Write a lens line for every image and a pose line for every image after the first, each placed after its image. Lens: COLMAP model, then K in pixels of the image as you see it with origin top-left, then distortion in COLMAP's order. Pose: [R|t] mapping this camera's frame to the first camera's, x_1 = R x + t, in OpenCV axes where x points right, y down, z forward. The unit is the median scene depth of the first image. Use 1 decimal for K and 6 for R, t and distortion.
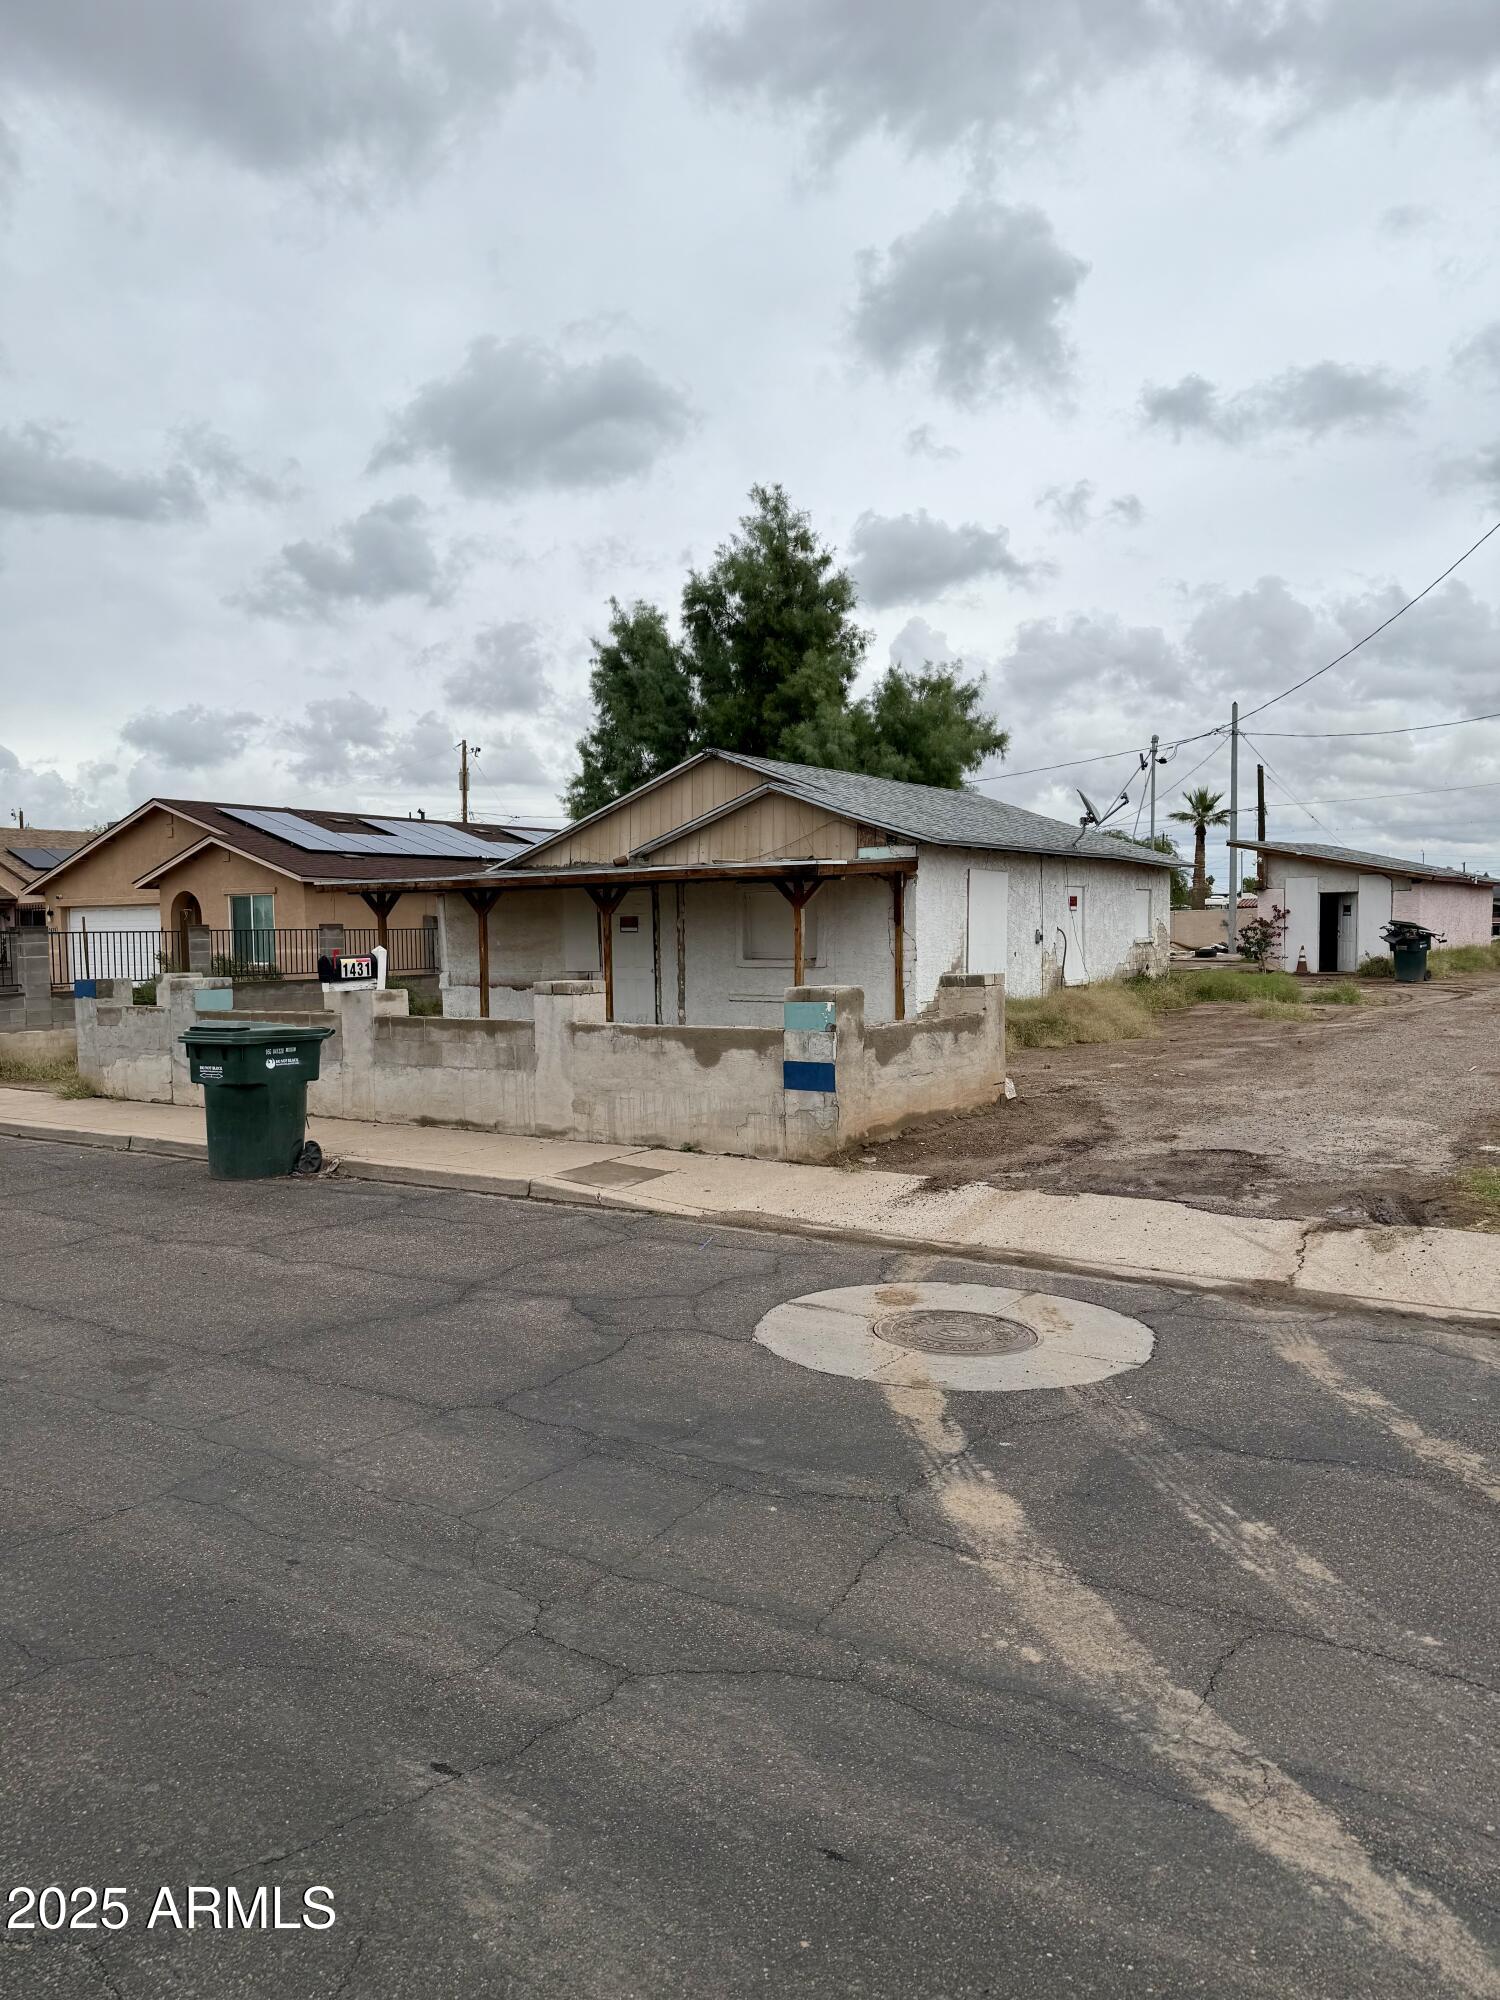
lens RADIAL K [[1378.6, 0, 750.0], [0, 1378.6, 1000.0], [0, 0, 1]] dist [0.086590, 0.000055]
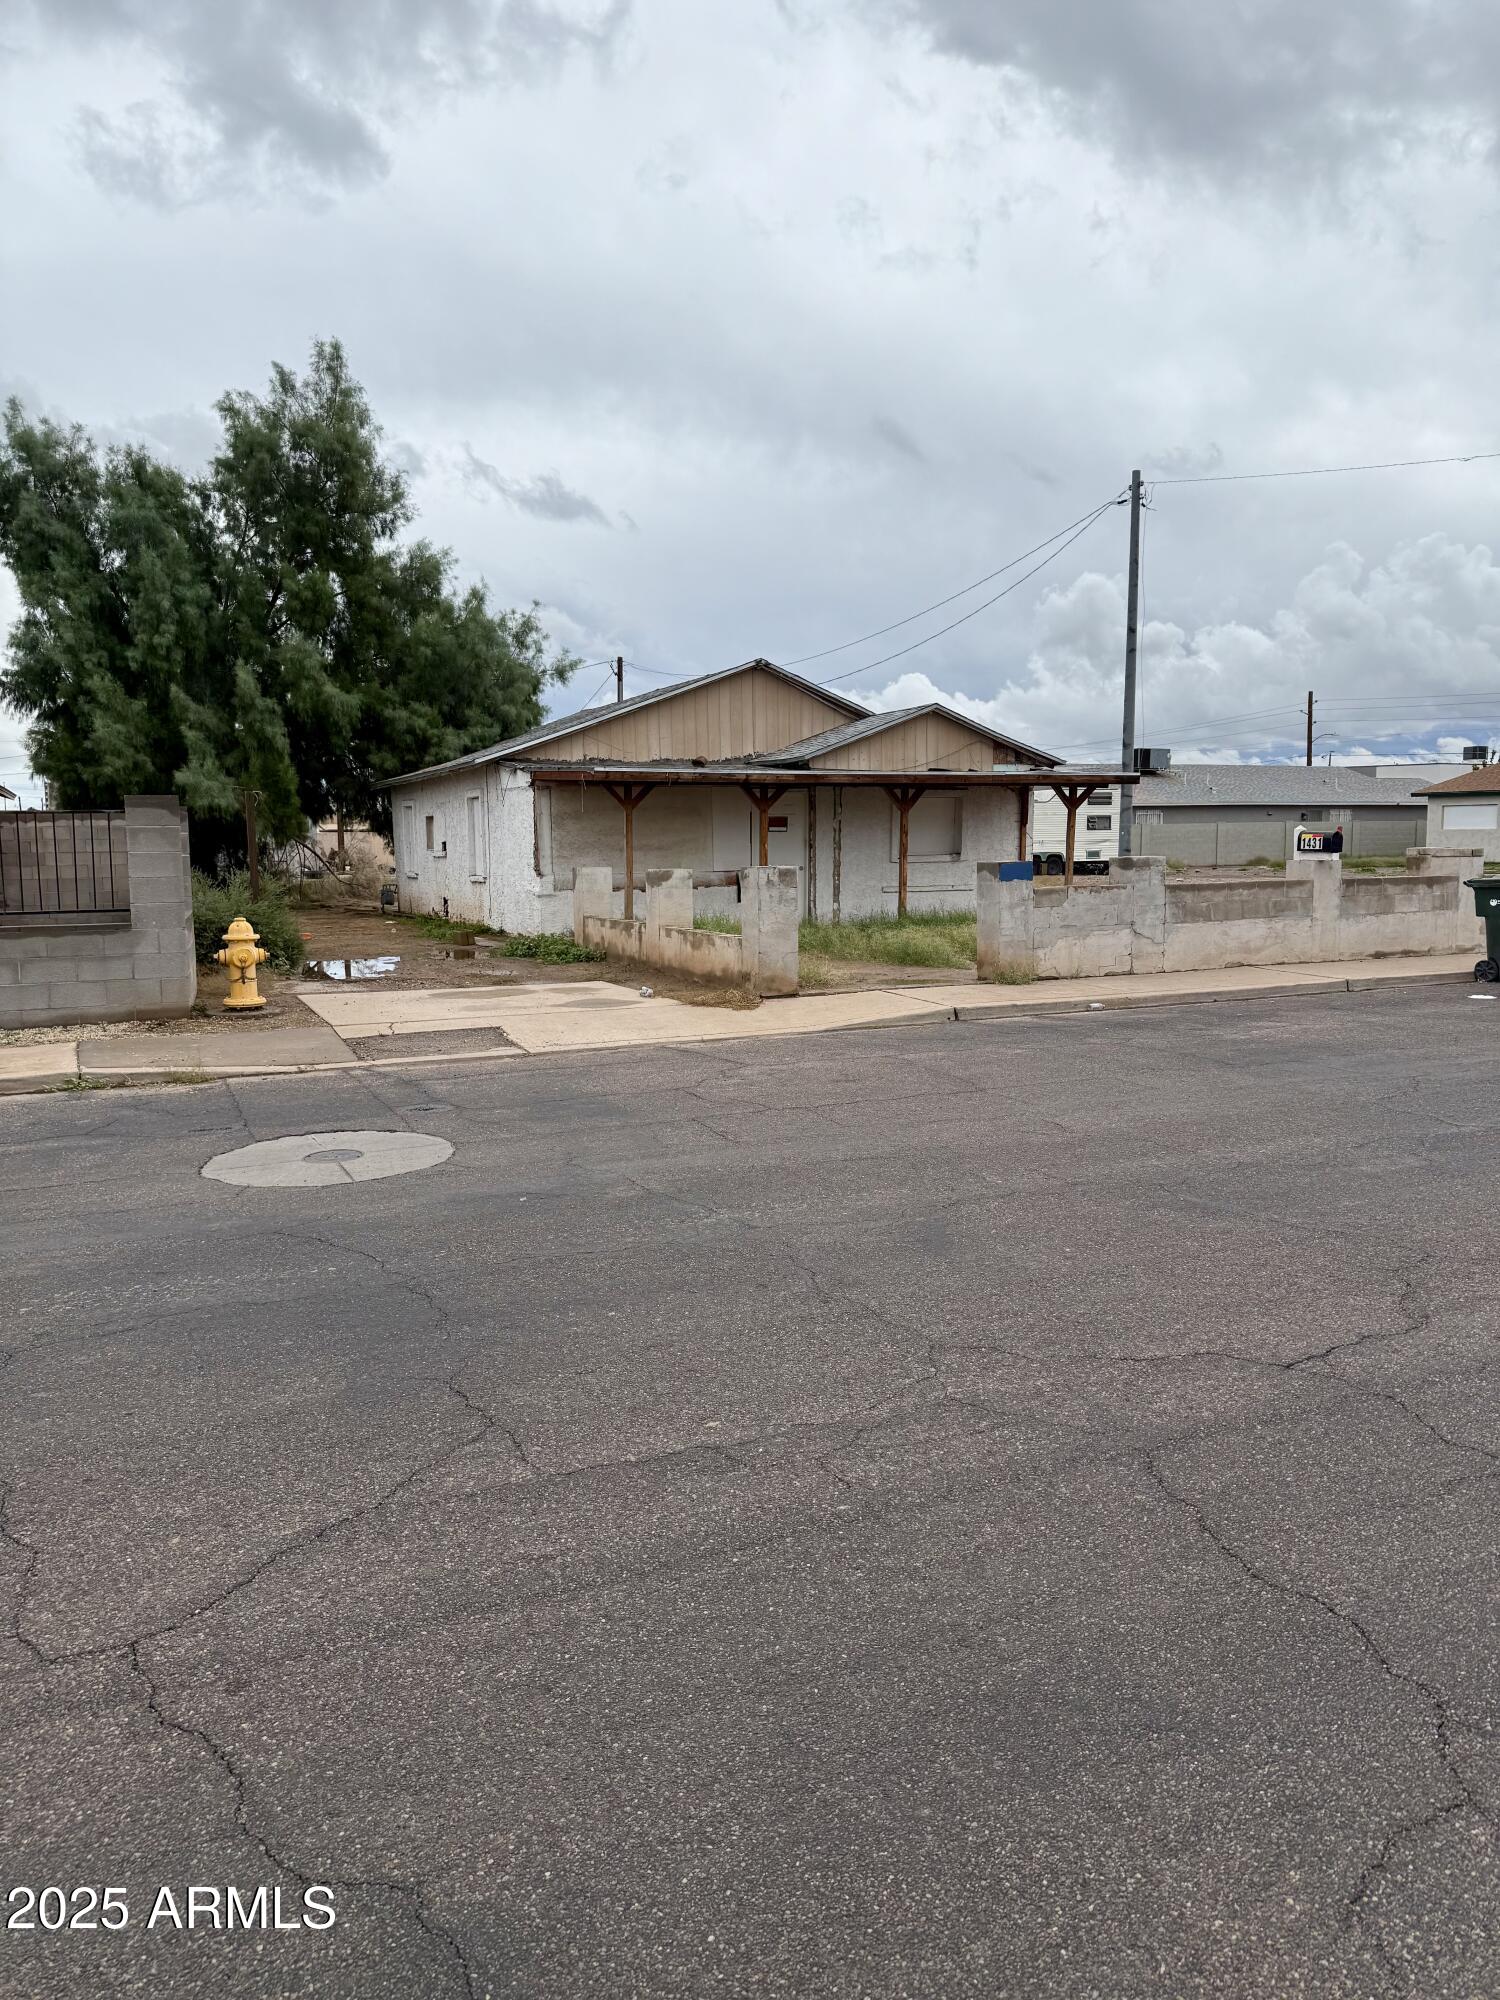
lens RADIAL K [[1378.6, 0, 750.0], [0, 1378.6, 1000.0], [0, 0, 1]] dist [0.086590, 0.000055]
pose [[0.536577, -0.086469, 0.839409, -1.396224], [0.048673, 0.996251, 0.071513, 0.003137], [-0.842446, 0.002484, 0.538774, 0.638131]]
